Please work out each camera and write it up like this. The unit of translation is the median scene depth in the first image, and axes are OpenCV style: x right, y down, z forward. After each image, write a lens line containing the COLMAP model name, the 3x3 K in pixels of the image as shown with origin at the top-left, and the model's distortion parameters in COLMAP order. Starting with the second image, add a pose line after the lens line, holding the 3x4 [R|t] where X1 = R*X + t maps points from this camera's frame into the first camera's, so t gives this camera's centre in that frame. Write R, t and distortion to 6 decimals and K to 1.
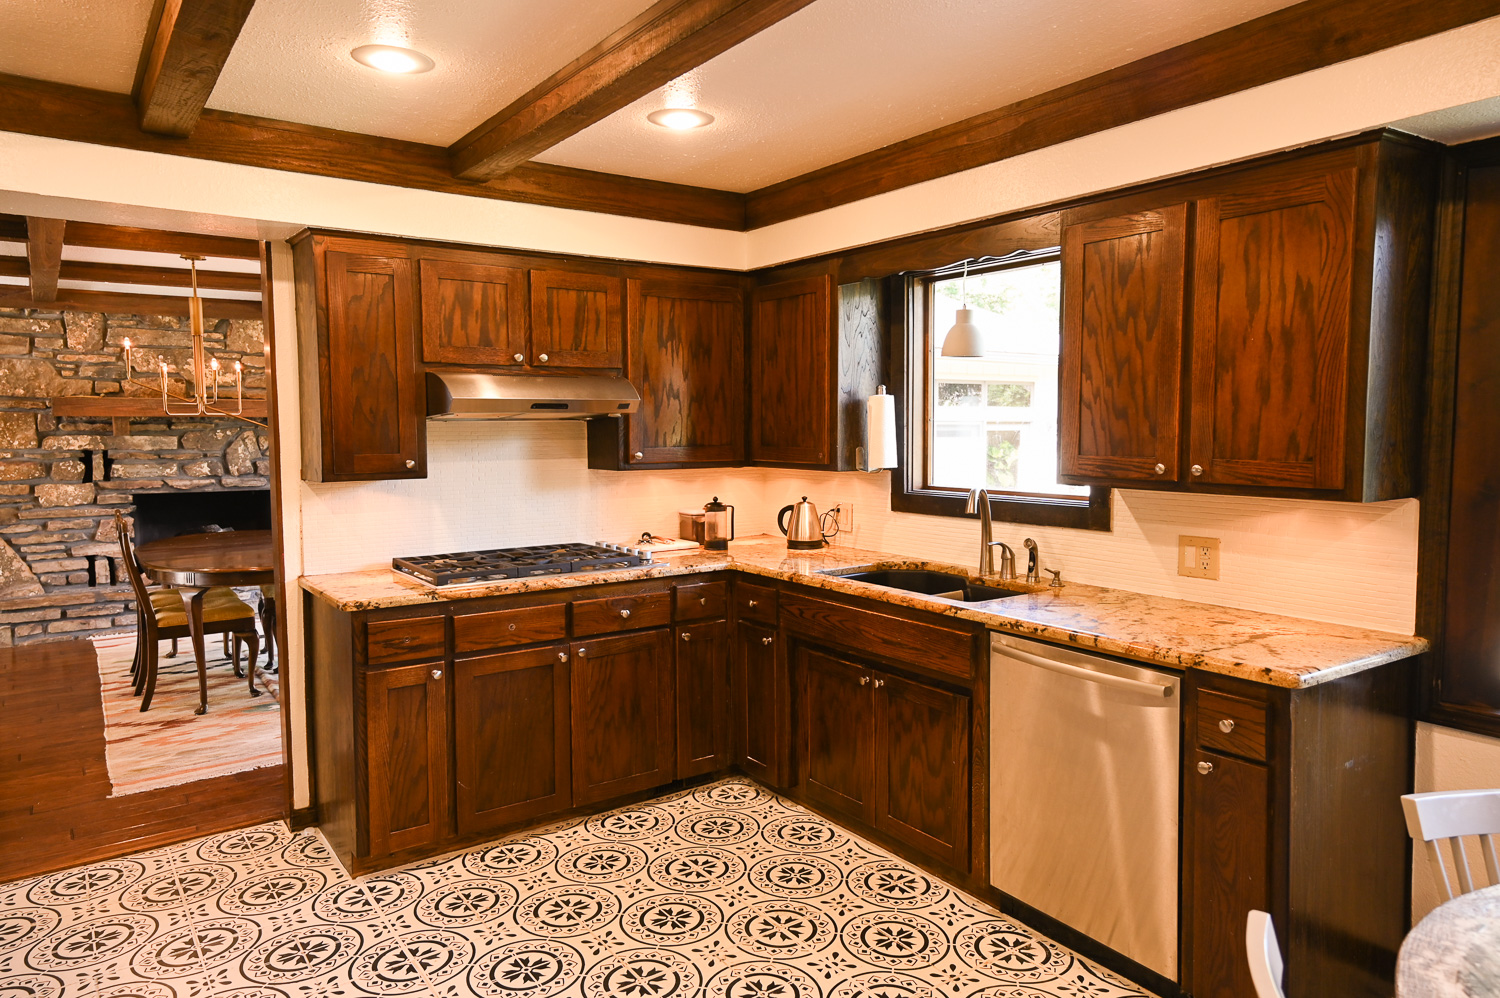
lens RADIAL K [[986.1, 0, 749.3], [0, 986.1, 493.0], [0, 0, 1]] dist [0.041257, 0.019874]
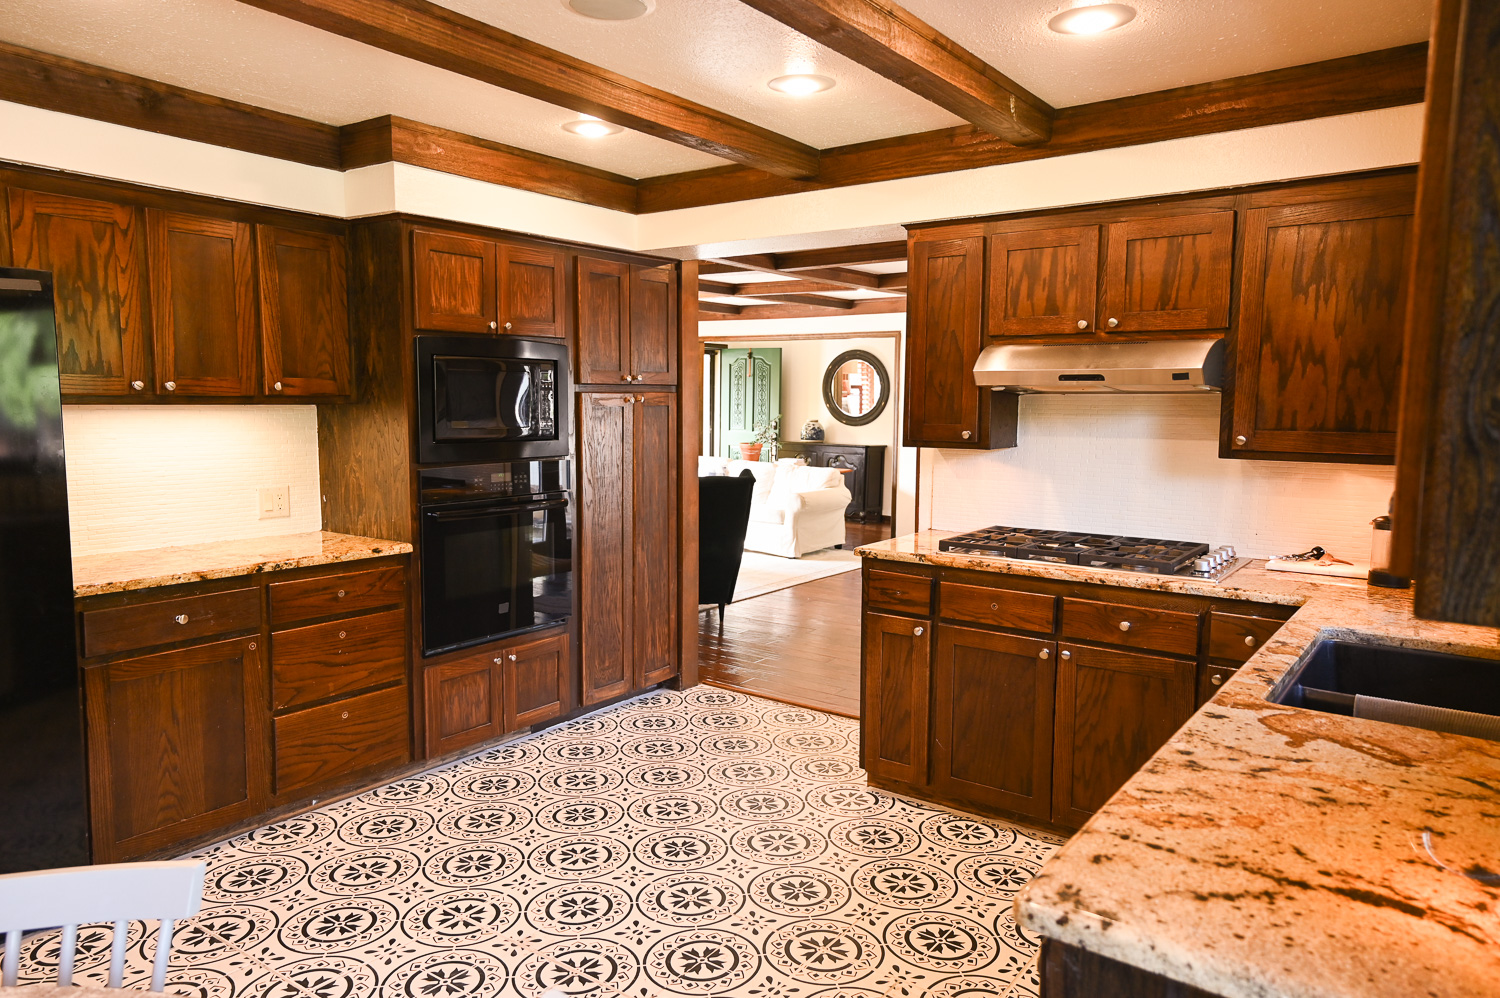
lens RADIAL K [[1027.2, 0, 750.0], [0, 1027.2, 499.0], [0, 0, 1]] dist [0.047533, 0.024990]
pose [[0.319291, 0.104065, -0.941925, 0.606394], [-0.077938, 0.993469, 0.083340, -0.034013], [0.944446, 0.046802, 0.325317, 0.424690]]
